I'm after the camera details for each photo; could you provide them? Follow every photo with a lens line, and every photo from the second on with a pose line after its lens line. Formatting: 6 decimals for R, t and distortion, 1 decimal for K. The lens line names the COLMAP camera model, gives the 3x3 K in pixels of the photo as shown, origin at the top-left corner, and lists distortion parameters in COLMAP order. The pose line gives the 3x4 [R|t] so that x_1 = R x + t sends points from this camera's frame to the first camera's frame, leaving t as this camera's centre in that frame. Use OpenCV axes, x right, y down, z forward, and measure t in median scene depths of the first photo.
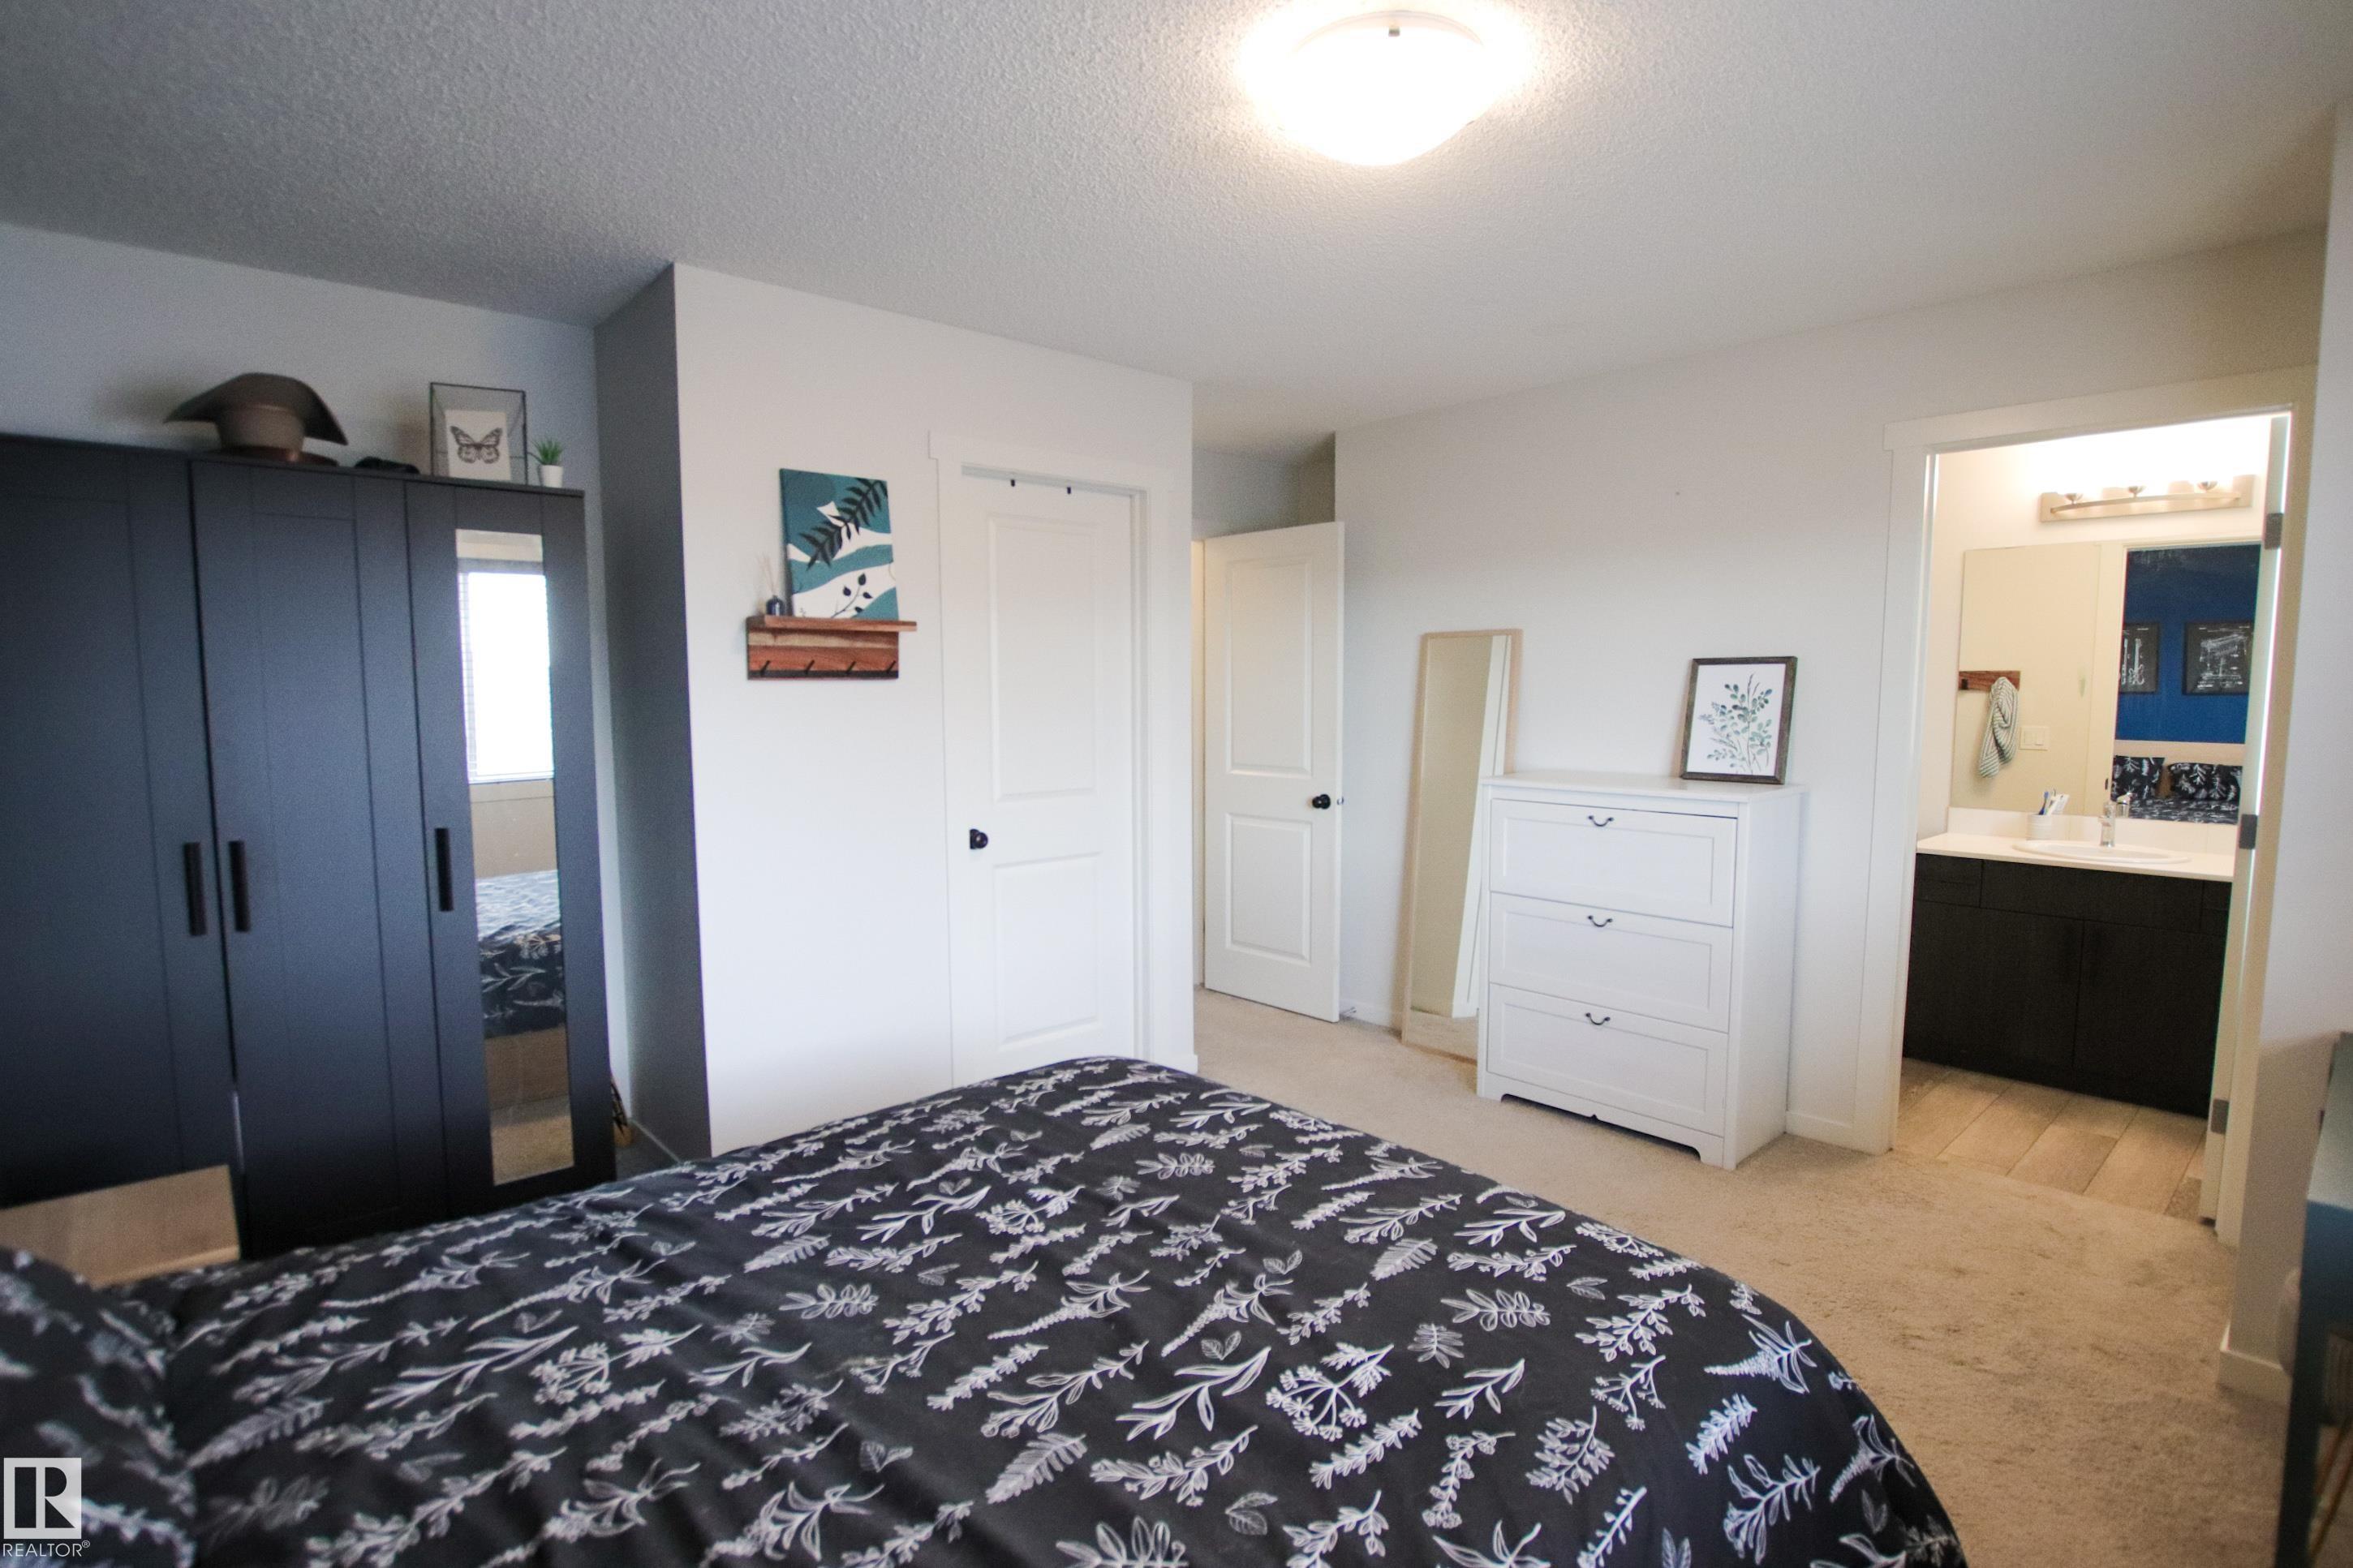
lens RADIAL K [[1190.2, 0, 1158.5], [0, 1190.2, 795.7], [0, 0, 1]] dist [-0.028507, 0.001254]
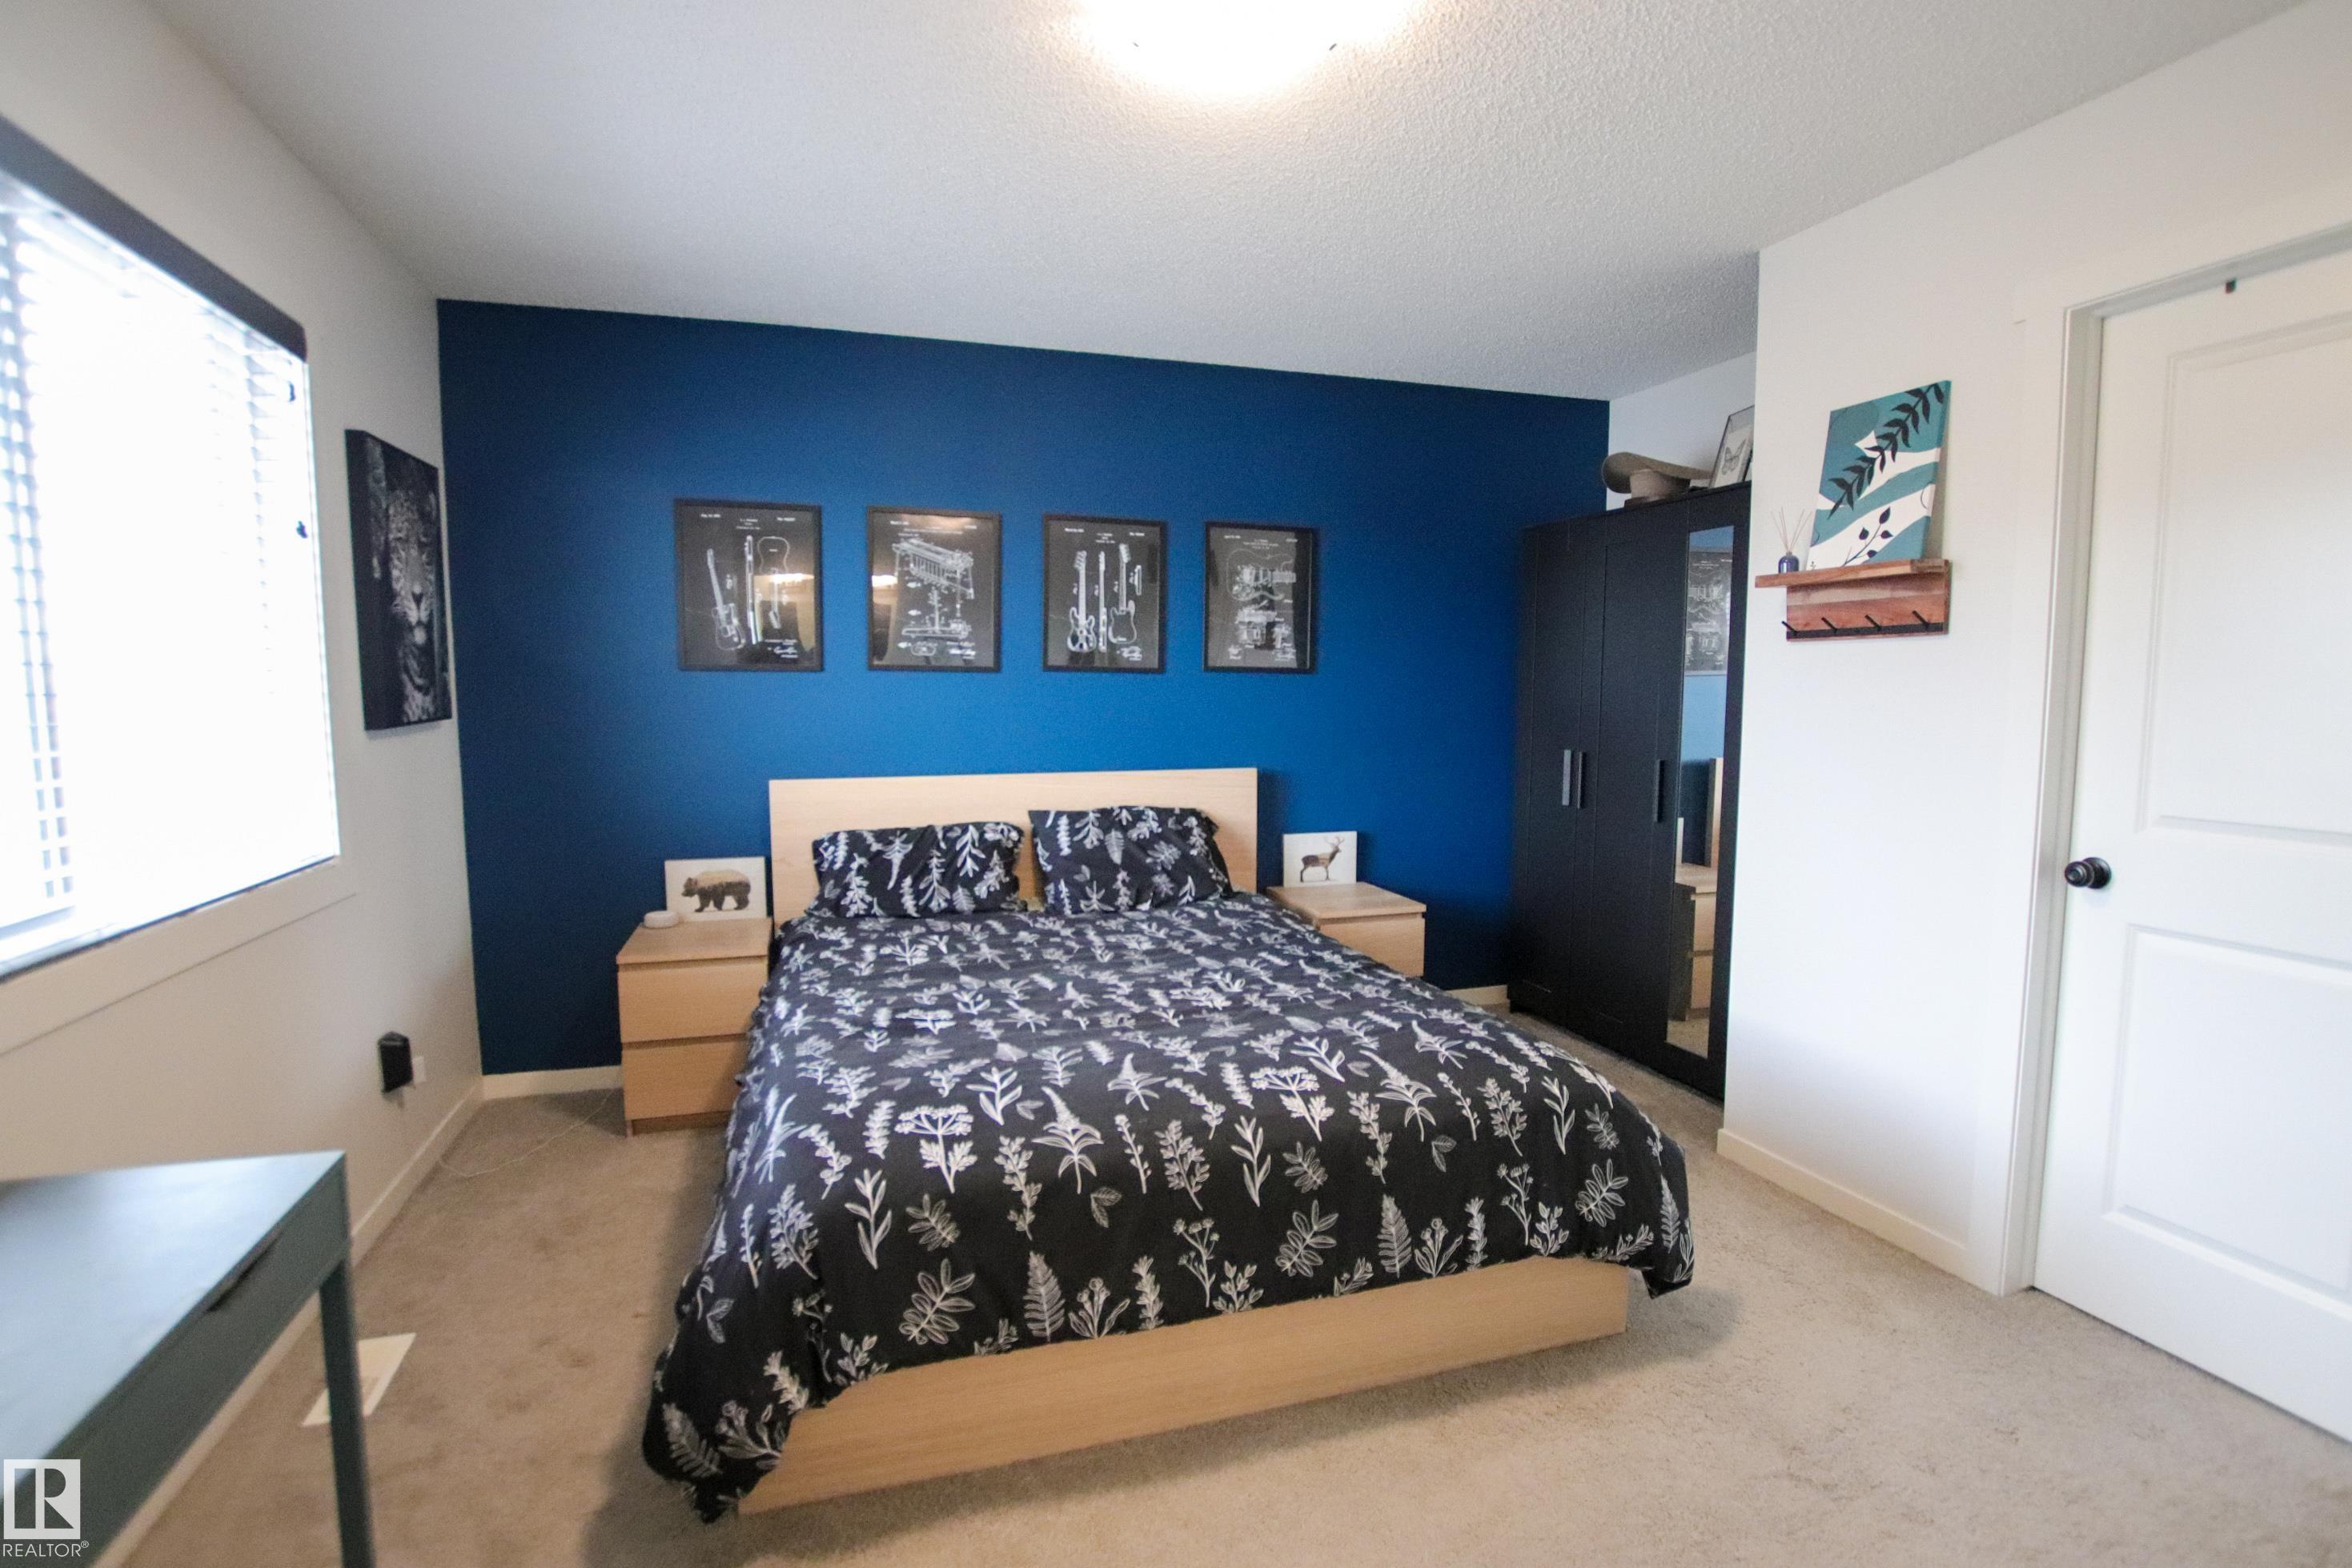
lens RADIAL K [[1146.7, 0, 1176.0], [0, 1146.7, 784.0], [0, 0, 1]] dist [-0.001423, -0.000089]
pose [[-0.415721, 0.085756, -0.905440, 0.716092], [-0.082295, 0.987914, 0.131352, -0.061660], [0.905761, 0.129119, -0.403639, 0.912984]]
